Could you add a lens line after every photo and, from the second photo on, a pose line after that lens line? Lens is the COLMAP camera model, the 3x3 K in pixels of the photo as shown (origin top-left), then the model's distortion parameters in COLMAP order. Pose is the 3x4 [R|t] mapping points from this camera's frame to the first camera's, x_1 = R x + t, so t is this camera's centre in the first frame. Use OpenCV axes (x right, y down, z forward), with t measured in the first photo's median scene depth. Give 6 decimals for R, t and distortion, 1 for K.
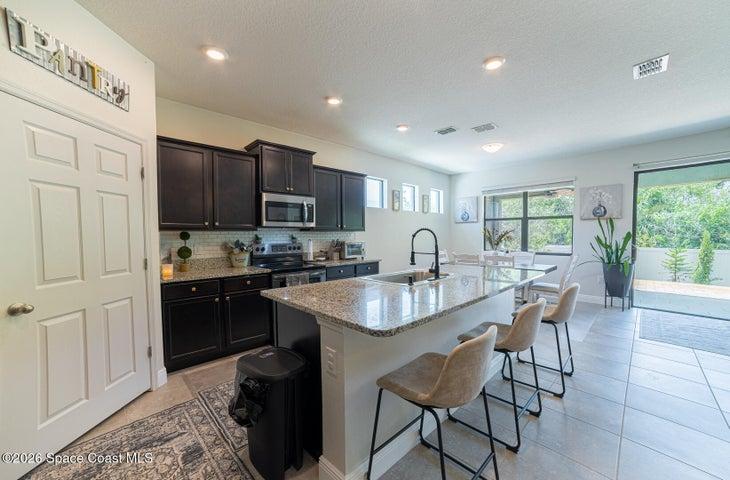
lens RADIAL K [[290.8, 0, 366.5], [0, 290.8, 241.0], [0, 0, 1]] dist [-0.010842, 0.000876]
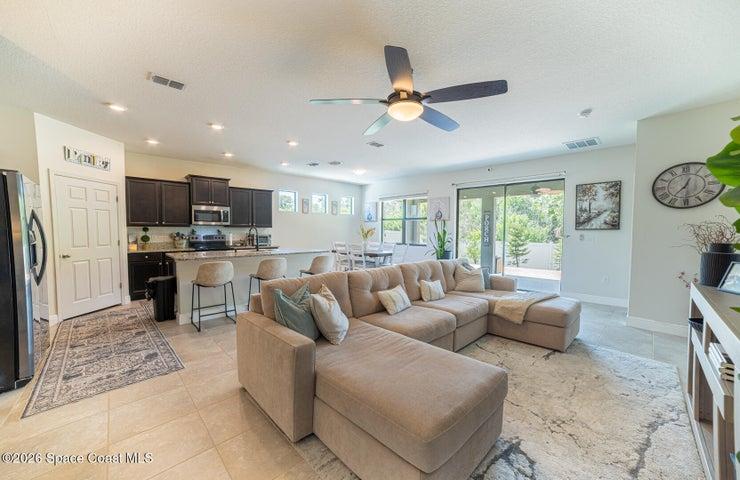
lens RADIAL K [[293.8, 0, 366.8], [0, 293.8, 237.8], [0, 0, 1]] dist [-0.002399, 0.000018]
pose [[0.999555, 0.011187, -0.027655, 0.668281], [-0.011043, 0.999925, 0.005387, 0.008111], [0.027713, -0.005080, 0.999603, -0.657564]]
